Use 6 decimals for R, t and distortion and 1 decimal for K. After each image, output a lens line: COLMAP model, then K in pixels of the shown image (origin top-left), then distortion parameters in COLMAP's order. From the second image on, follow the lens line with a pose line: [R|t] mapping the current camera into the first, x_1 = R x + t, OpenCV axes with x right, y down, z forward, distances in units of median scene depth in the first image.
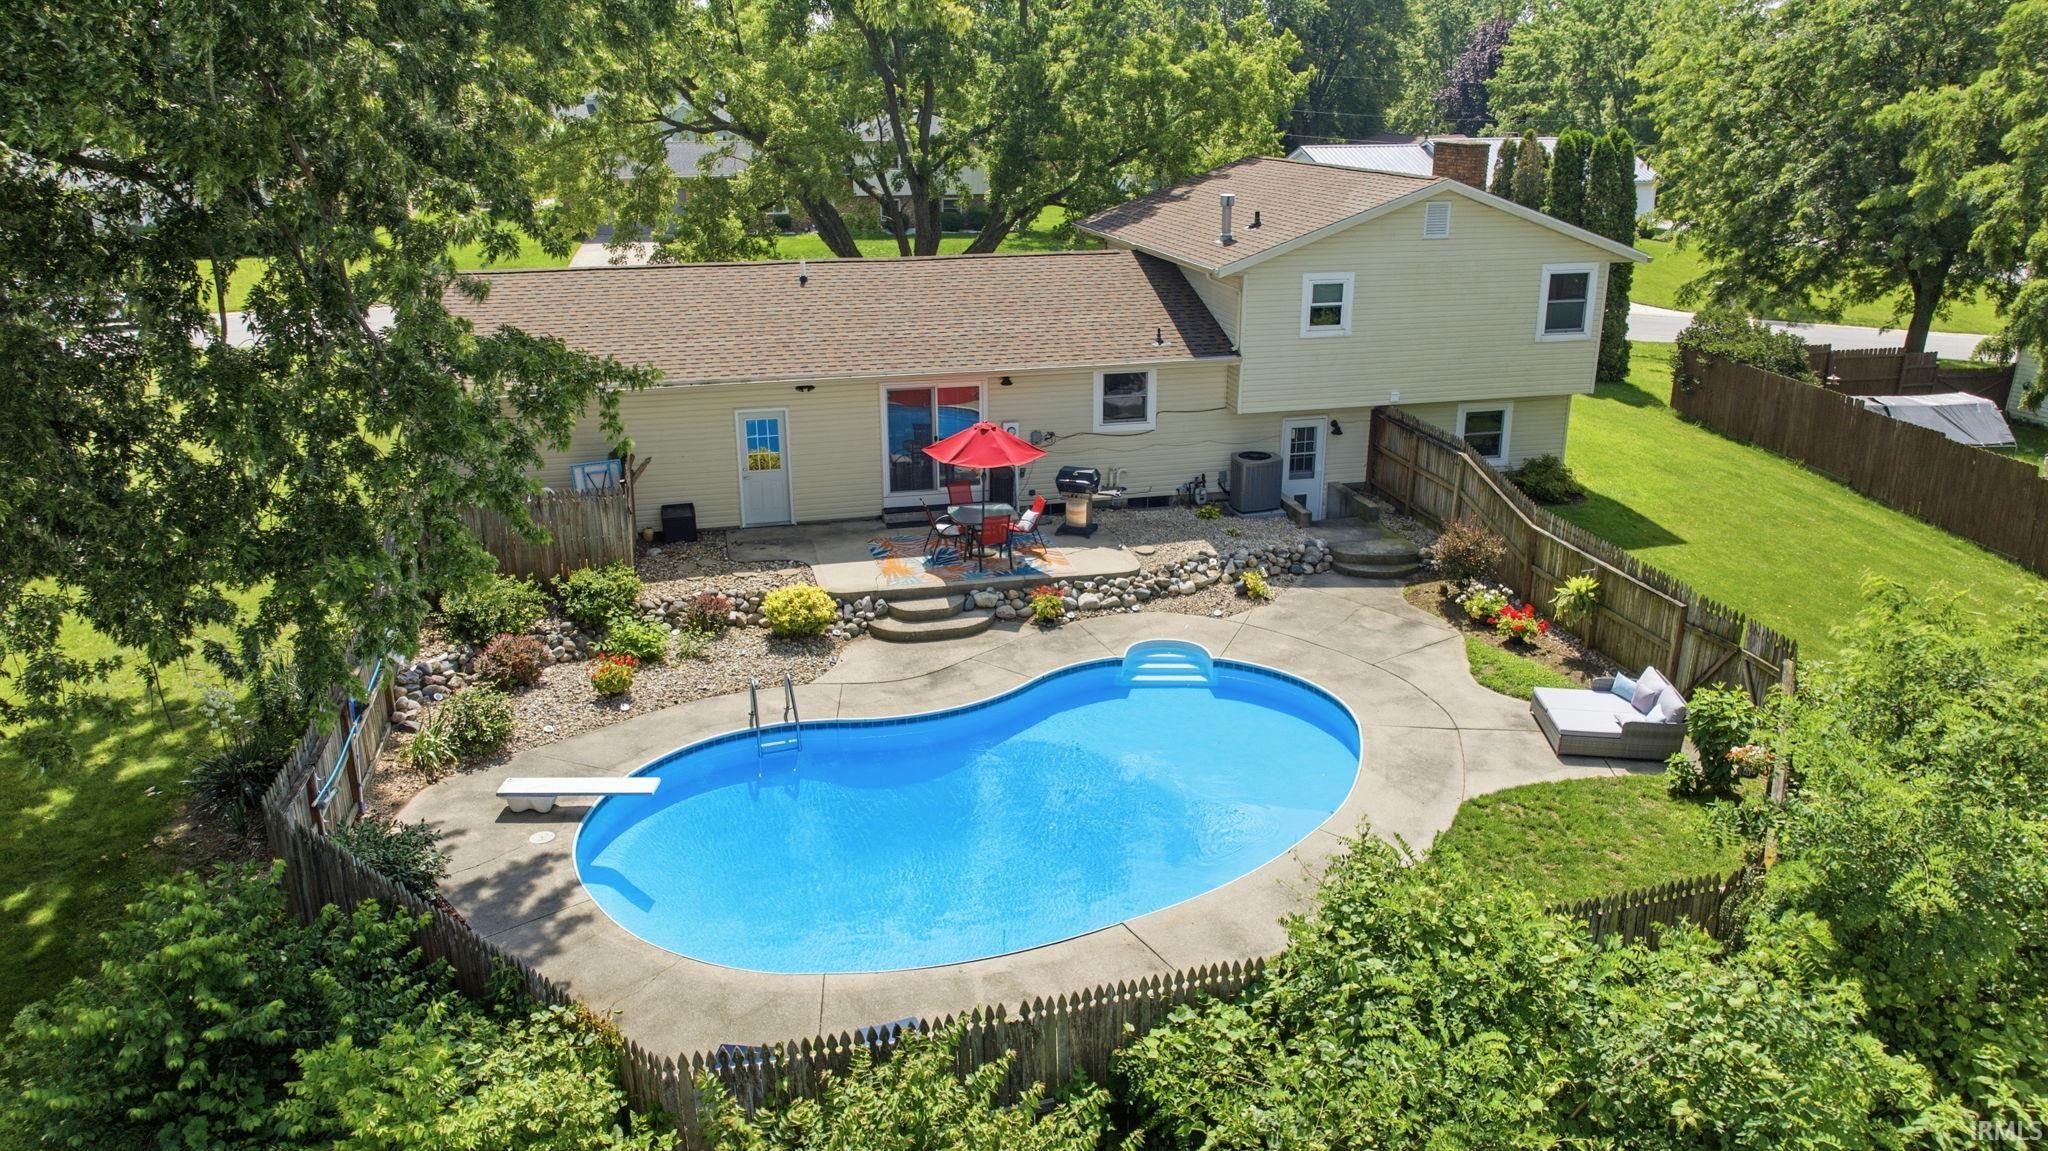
lens RADIAL K [[1495.2, 0, 1024.0], [0, 1495.2, 575.5], [0, 0, 1]] dist [0.027502, 0.000312]
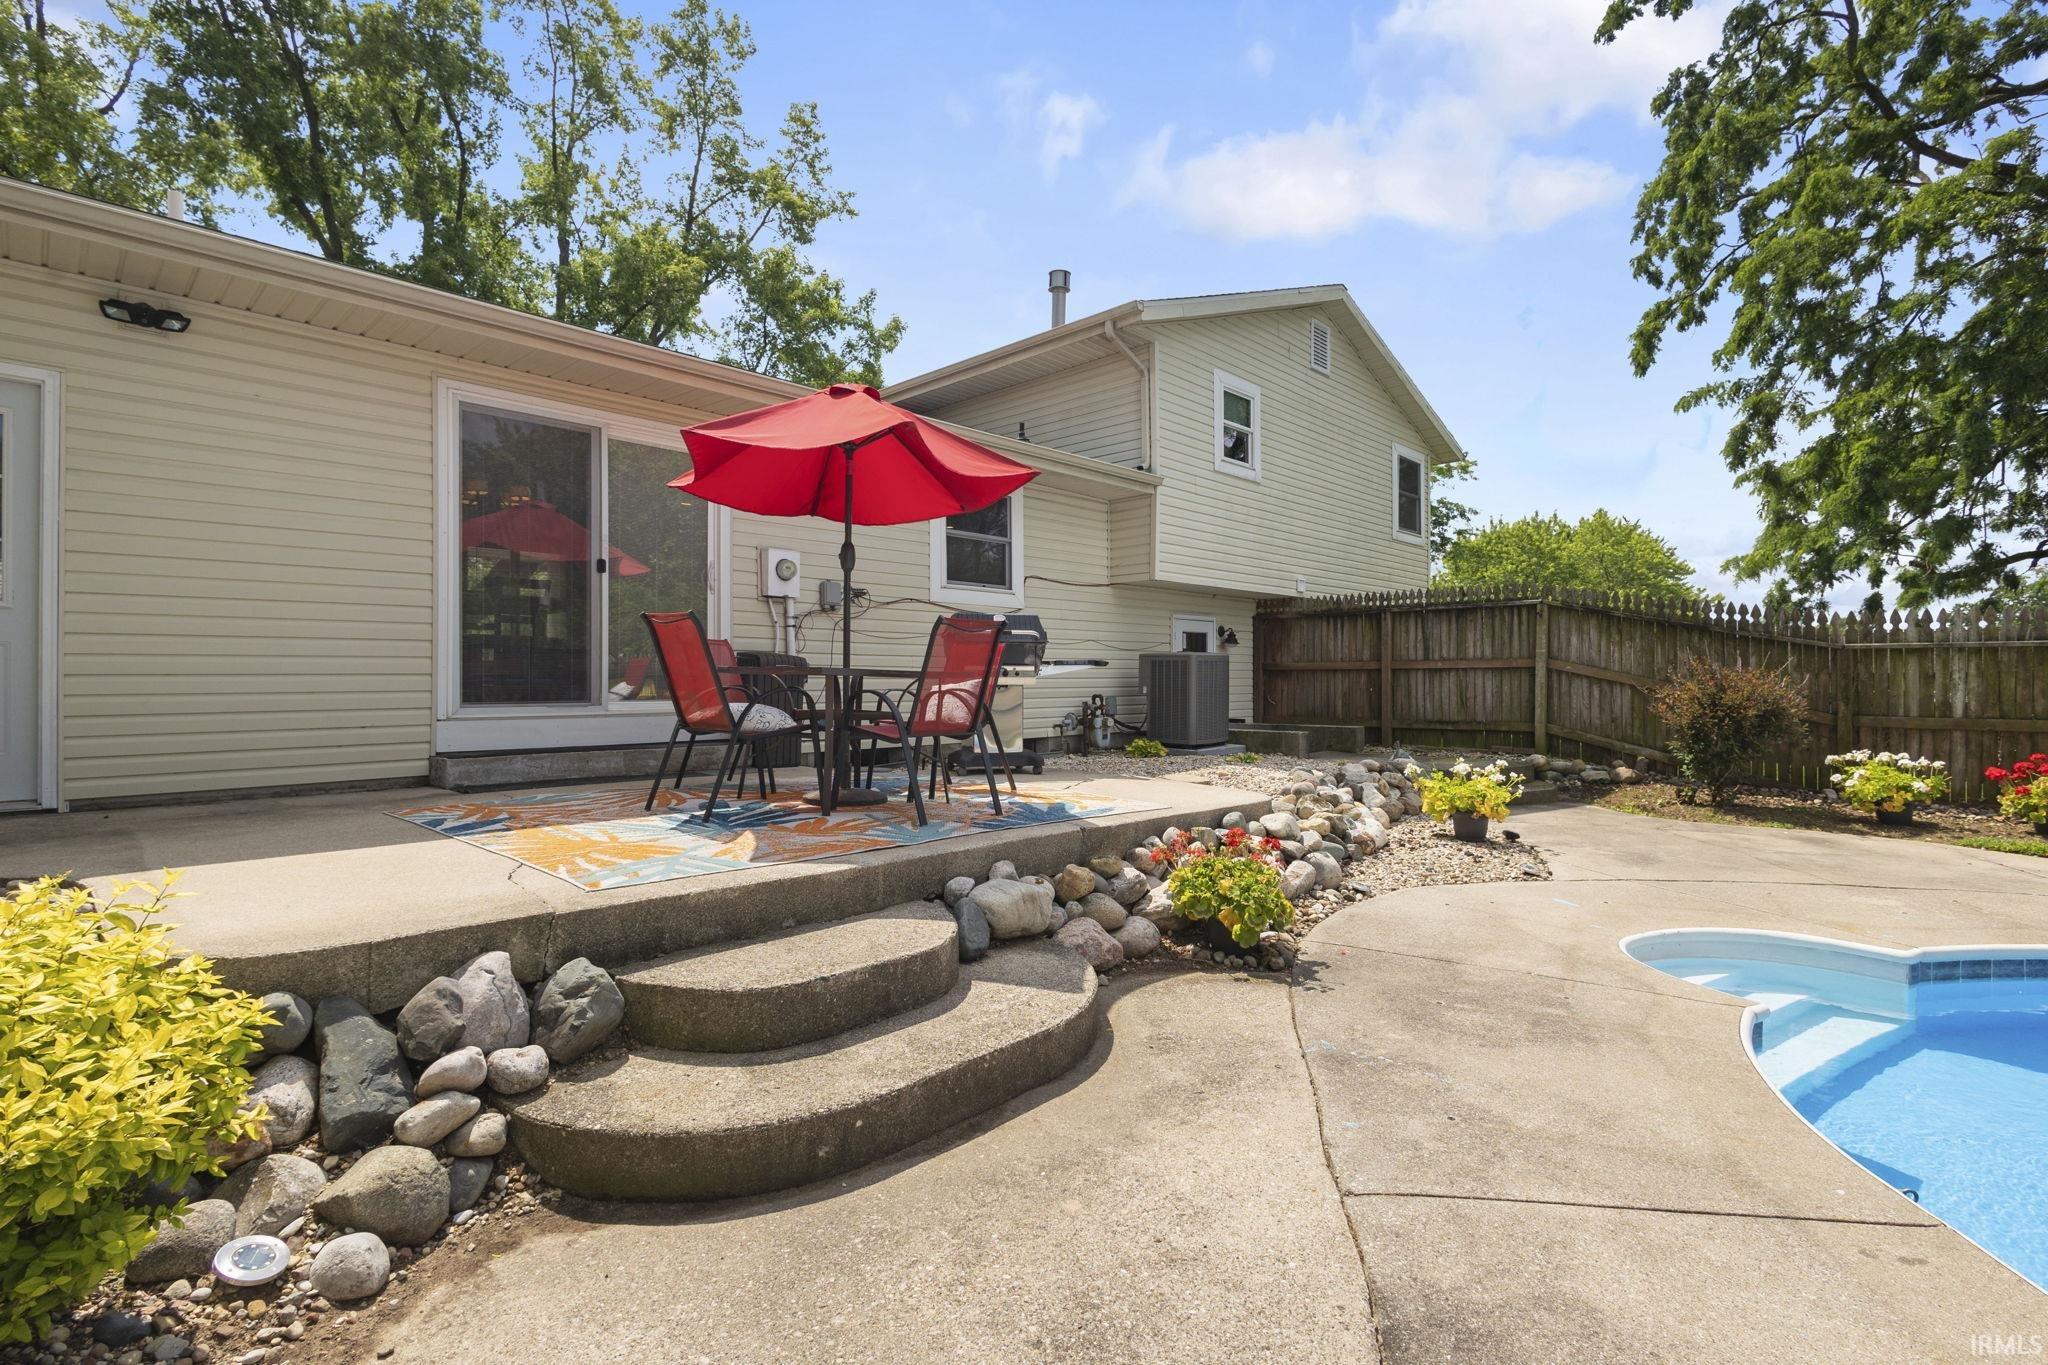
lens RADIAL K [[947.0, 0, 1025.3], [0, 947.0, 678.4], [0, 0, 1]] dist [0.026902, -0.012771]
pose [[0.842568, 0.005985, 0.538557, -0.101715], [0.171991, 0.944593, -0.279577, 0.022993], [-0.510390, 0.328190, 0.794854, 0.788584]]
